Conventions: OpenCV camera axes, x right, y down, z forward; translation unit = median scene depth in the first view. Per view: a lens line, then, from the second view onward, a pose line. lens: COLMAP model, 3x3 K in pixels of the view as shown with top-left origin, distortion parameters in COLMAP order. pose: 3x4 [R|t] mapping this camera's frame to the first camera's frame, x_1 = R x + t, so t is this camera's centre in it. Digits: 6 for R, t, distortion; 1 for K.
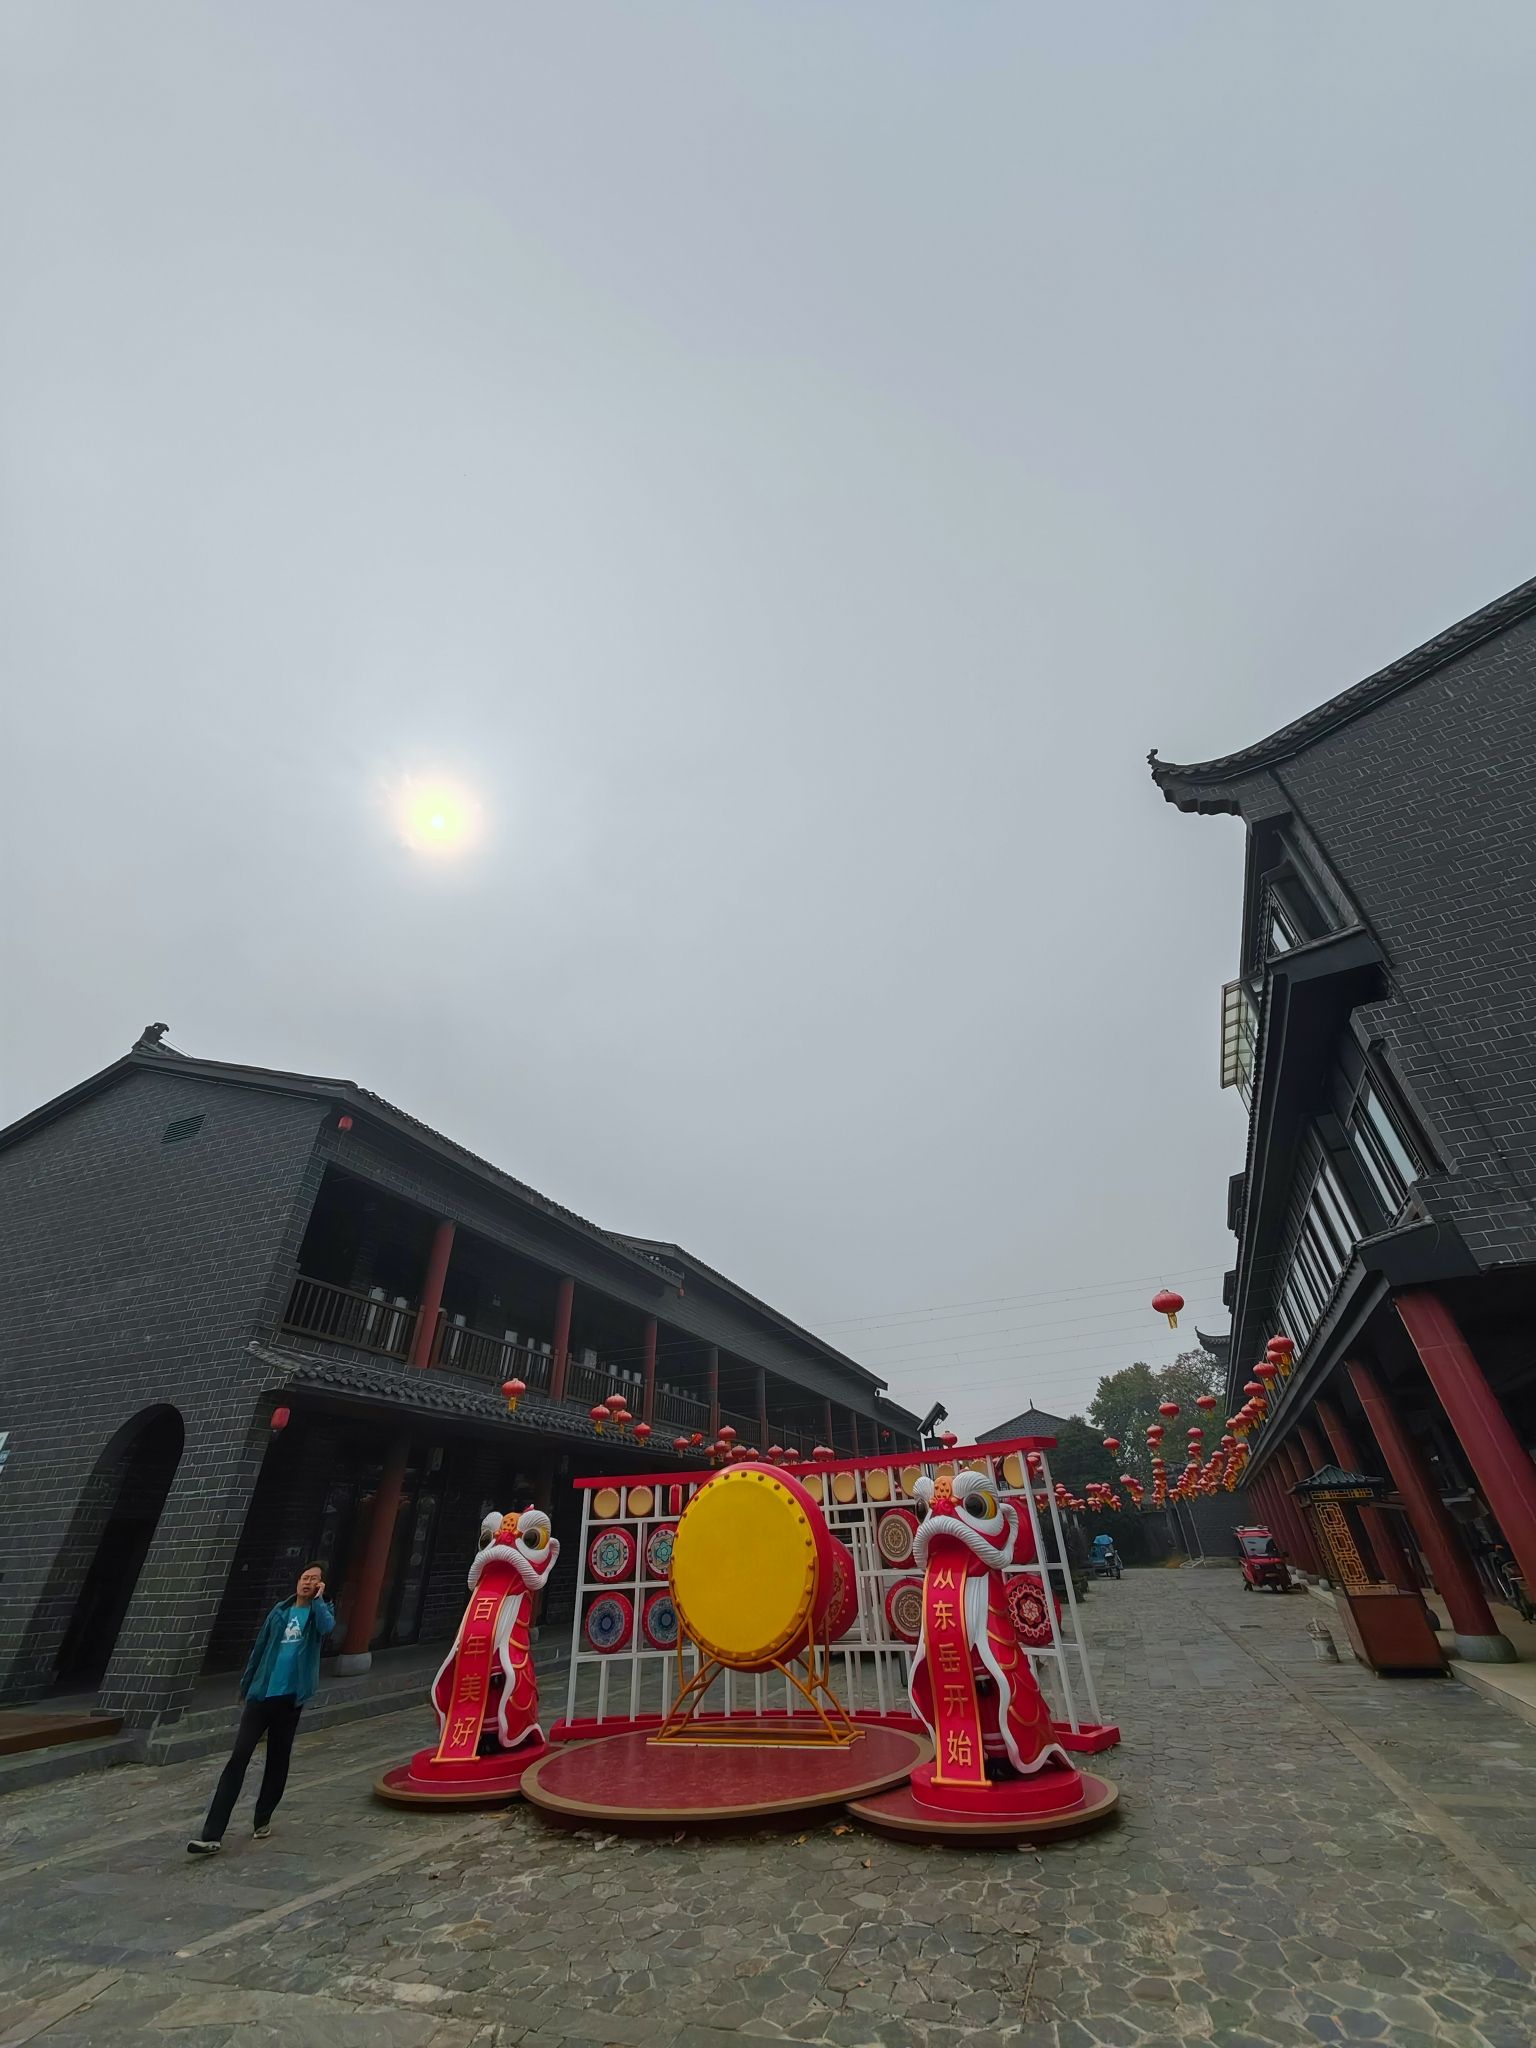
lens RADIAL K [[767.2, 0, 768.0], [0, 767.2, 1024.0], [0, 0, 1]] dist [0.001202, 0.000107]
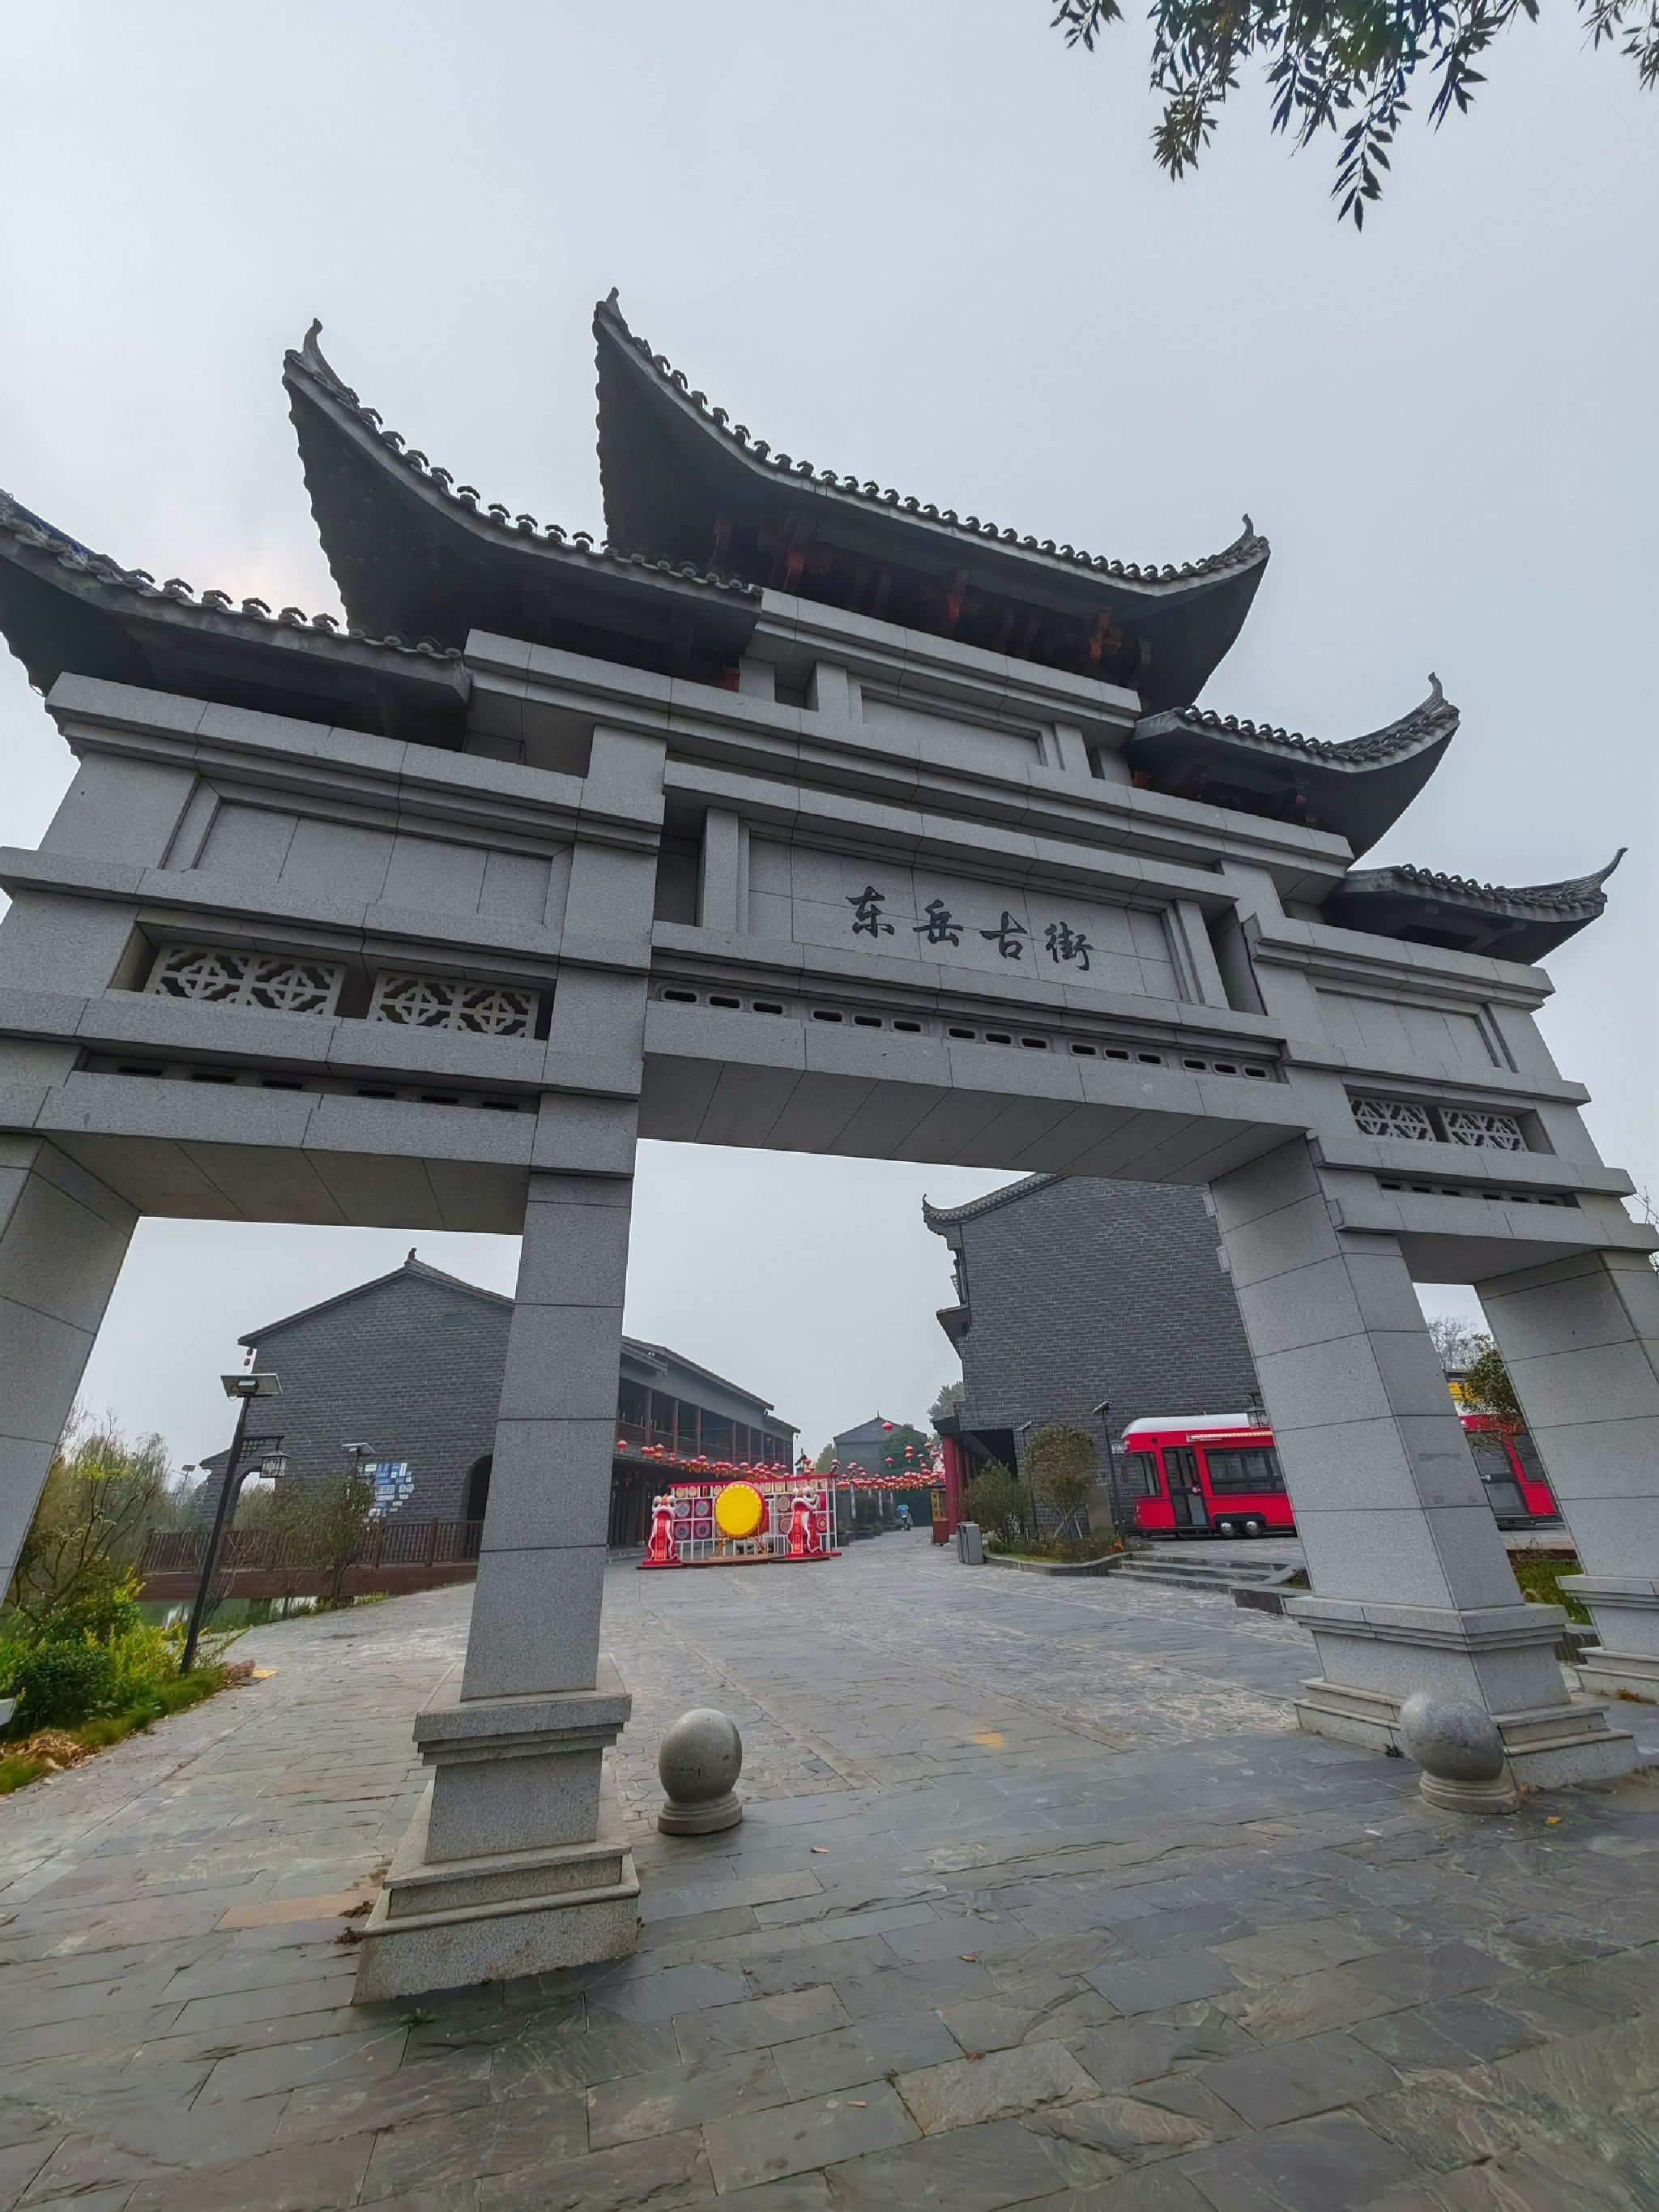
lens RADIAL K [[828.6, 0, 829.5], [0, 828.6, 1106.0], [0, 0, 1]] dist [0.001202, 0.000107]
pose [[0.976263, 0.091407, 0.196355, -0.469747], [-0.117150, 0.985374, 0.123748, -1.378912], [-0.182172, -0.143814, 0.972693, -2.104821]]
